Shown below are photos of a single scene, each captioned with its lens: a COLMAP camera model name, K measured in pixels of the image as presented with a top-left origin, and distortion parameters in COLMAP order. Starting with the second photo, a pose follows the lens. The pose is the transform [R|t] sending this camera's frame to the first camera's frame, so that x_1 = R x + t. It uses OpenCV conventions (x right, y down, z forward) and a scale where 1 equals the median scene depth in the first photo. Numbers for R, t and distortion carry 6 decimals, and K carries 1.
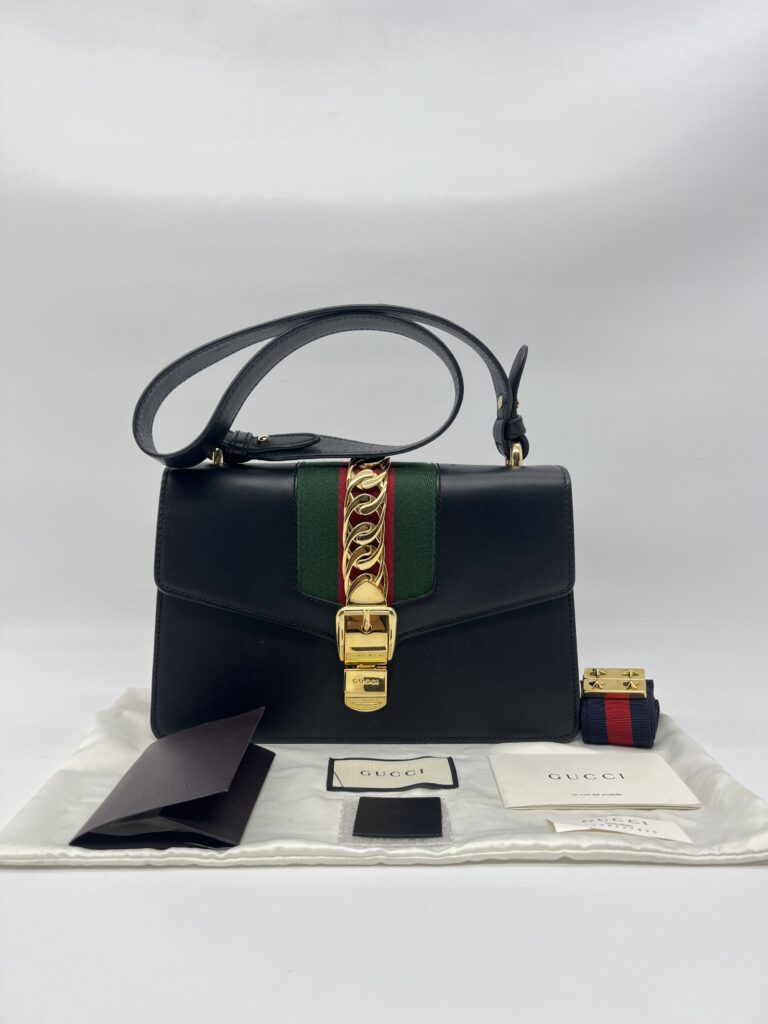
lens RADIAL K [[772.4, 0, 388.2], [0, 772.4, 508.2], [0, 0, 1]] dist [-0.013084, -0.001968]
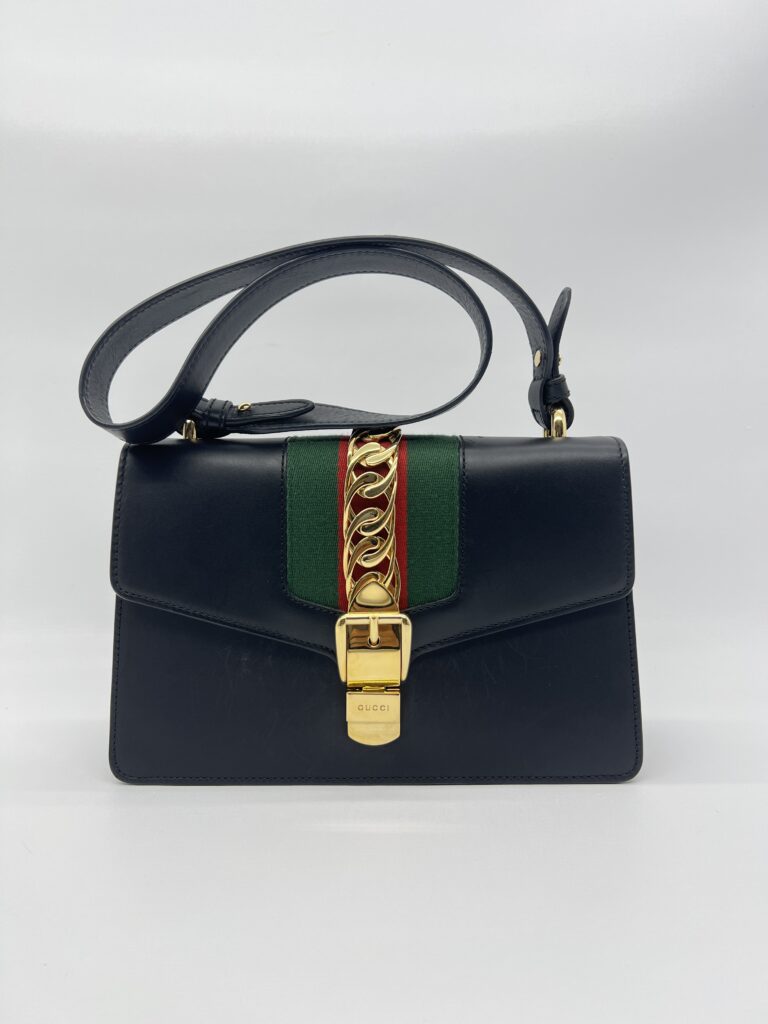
lens RADIAL K [[772.4, 0, 379.3], [0, 772.4, 513.5], [0, 0, 1]] dist [-0.013084, -0.001968]
pose [[0.999654, -0.010319, -0.024175, -0.001928], [0.010014, 0.999869, -0.012725, 0.033572], [0.024303, 0.012478, 0.999627, 0.198517]]
